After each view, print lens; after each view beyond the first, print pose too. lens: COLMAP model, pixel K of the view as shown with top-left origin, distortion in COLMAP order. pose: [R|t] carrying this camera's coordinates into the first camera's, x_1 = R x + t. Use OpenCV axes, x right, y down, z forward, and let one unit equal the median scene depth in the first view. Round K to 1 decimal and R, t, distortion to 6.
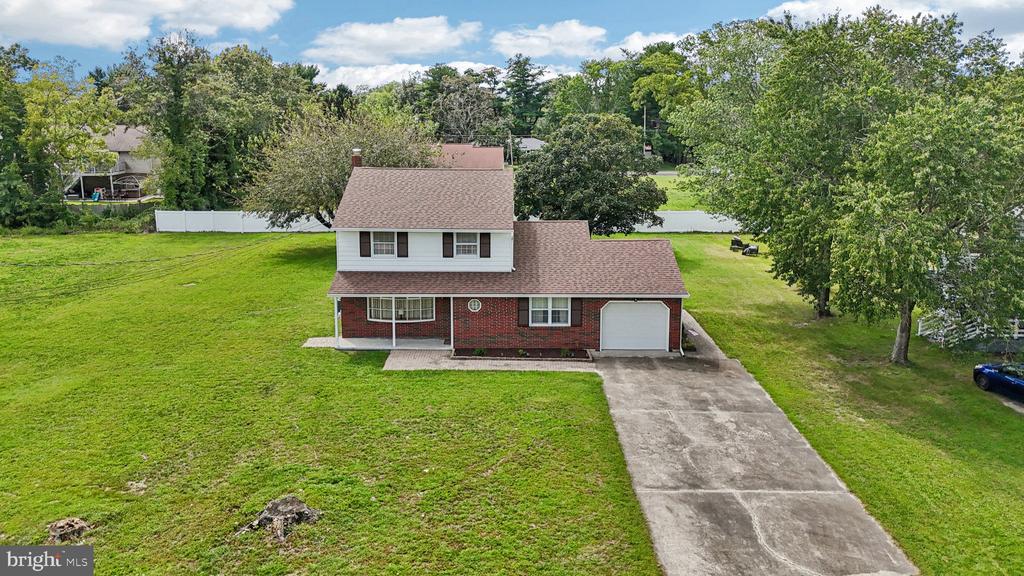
lens RADIAL K [[785.5, 0, 504.3], [0, 785.5, 255.8], [0, 0, 1]] dist [0.074410, -0.100674]
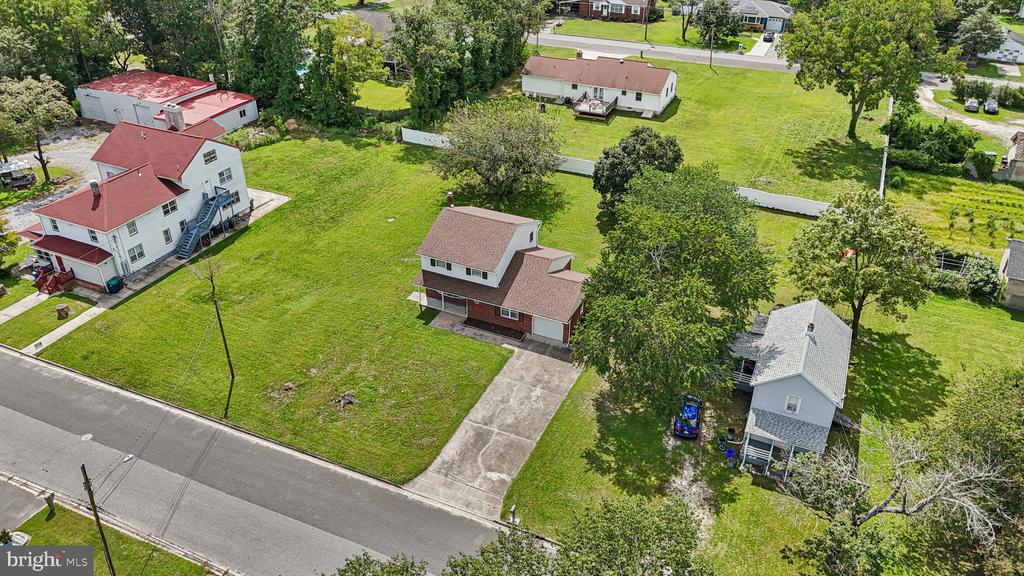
lens RADIAL K [[771.5, 0, 512.0], [0, 771.5, 288.0], [0, 0, 1]] dist [0.067314, -0.052990]
pose [[0.914181, 0.216496, -0.342640, 0.763620], [-0.077228, 0.922943, 0.377110, -0.769565], [0.397880, -0.318286, 0.860457, -0.728230]]
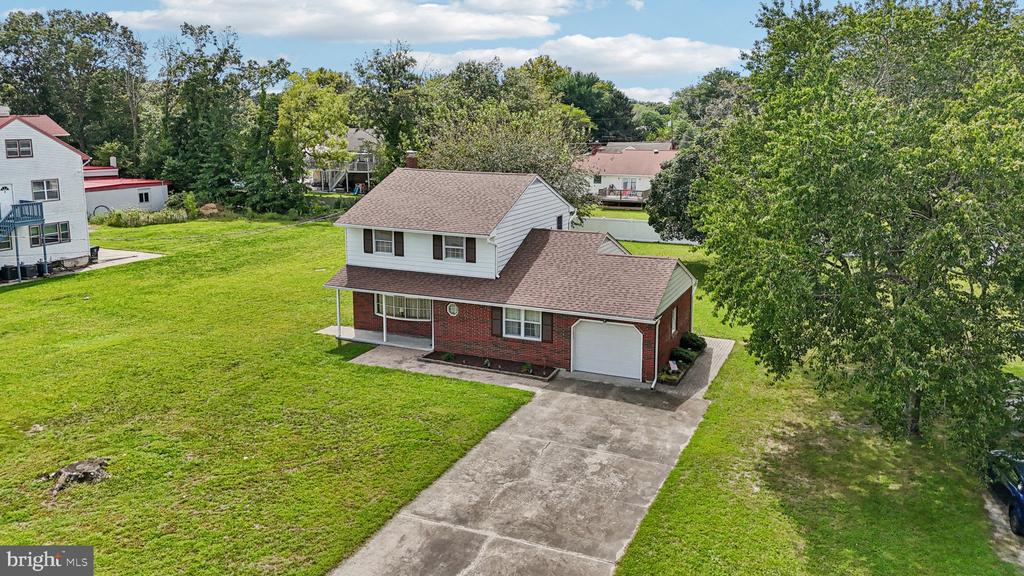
lens RADIAL K [[782.8, 0, 532.3], [0, 782.8, 257.4], [0, 0, 1]] dist [0.038809, -0.011597]
pose [[0.925366, 0.073240, -0.371933, 0.432463], [-0.075640, 0.997102, 0.008154, -0.019127], [0.371452, 0.020588, 0.928224, 0.122301]]
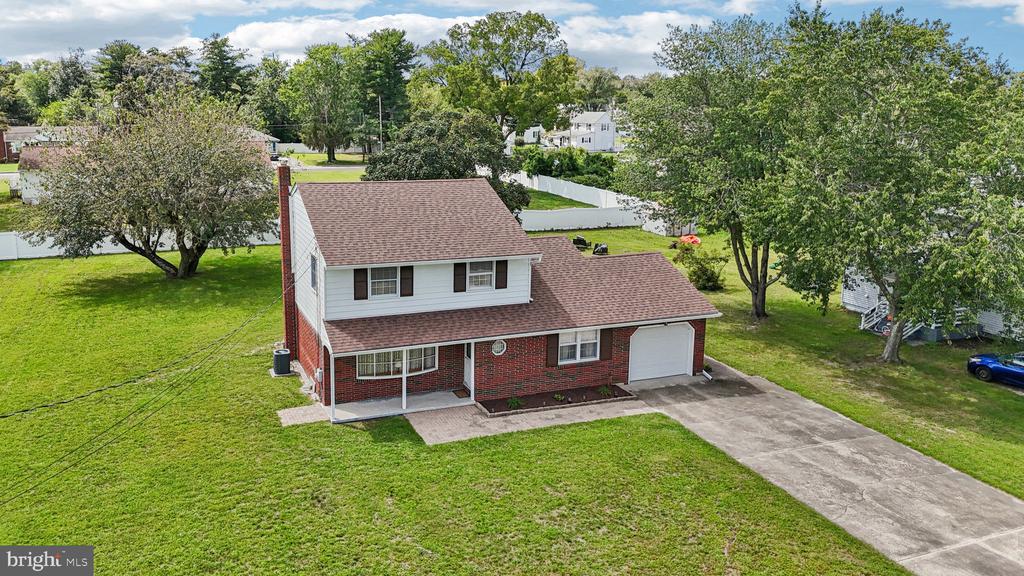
lens RADIAL K [[807.1, 0, 463.0], [0, 807.1, 241.1], [0, 0, 1]] dist [0.029194, -0.005294]
pose [[0.927085, -0.056296, 0.370599, -0.395492], [0.057607, 0.998311, 0.007539, -0.059852], [-0.370397, 0.014360, 0.928763, 0.229120]]
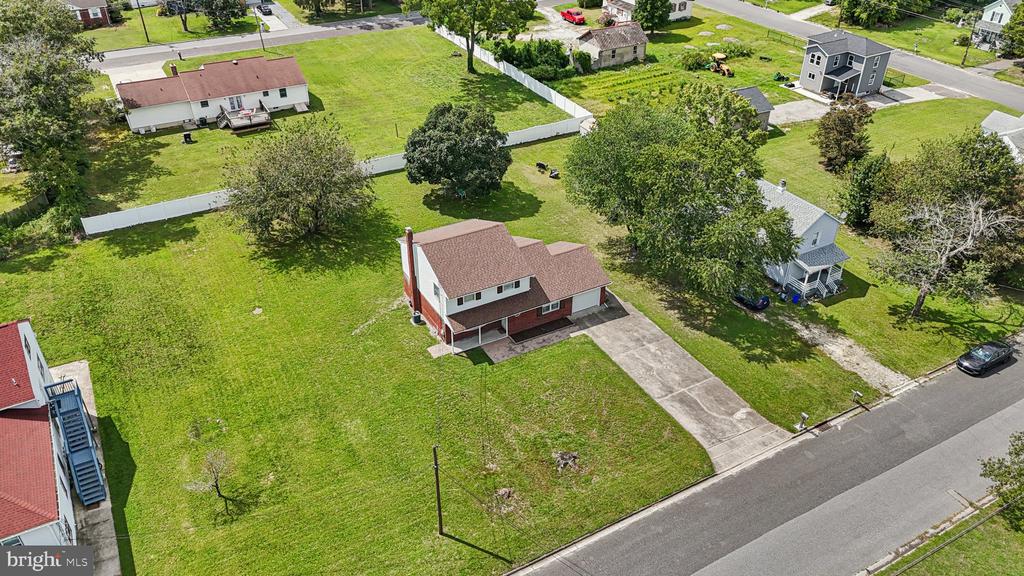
lens RADIAL K [[771.5, 0, 512.0], [0, 771.5, 288.0], [0, 0, 1]] dist [0.067314, -0.052990]
pose [[0.866335, -0.274887, 0.417014, -0.854060], [0.087271, 0.905391, 0.415512, -0.813038], [-0.491779, -0.323579, 0.808362, -0.527675]]
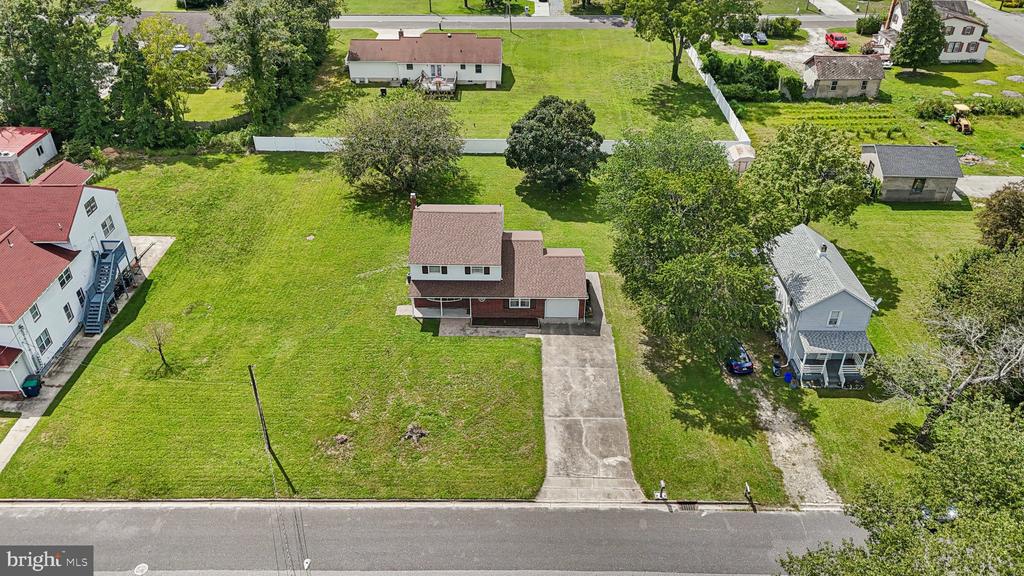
lens RADIAL K [[771.5, 0, 512.0], [0, 771.5, 288.0], [0, 0, 1]] dist [0.067314, -0.052990]
pose [[0.999993, -0.000013, 0.003641, 0.033016], [-0.001422, 0.919200, 0.393788, -0.758018], [-0.003352, -0.393791, 0.919194, -0.814745]]
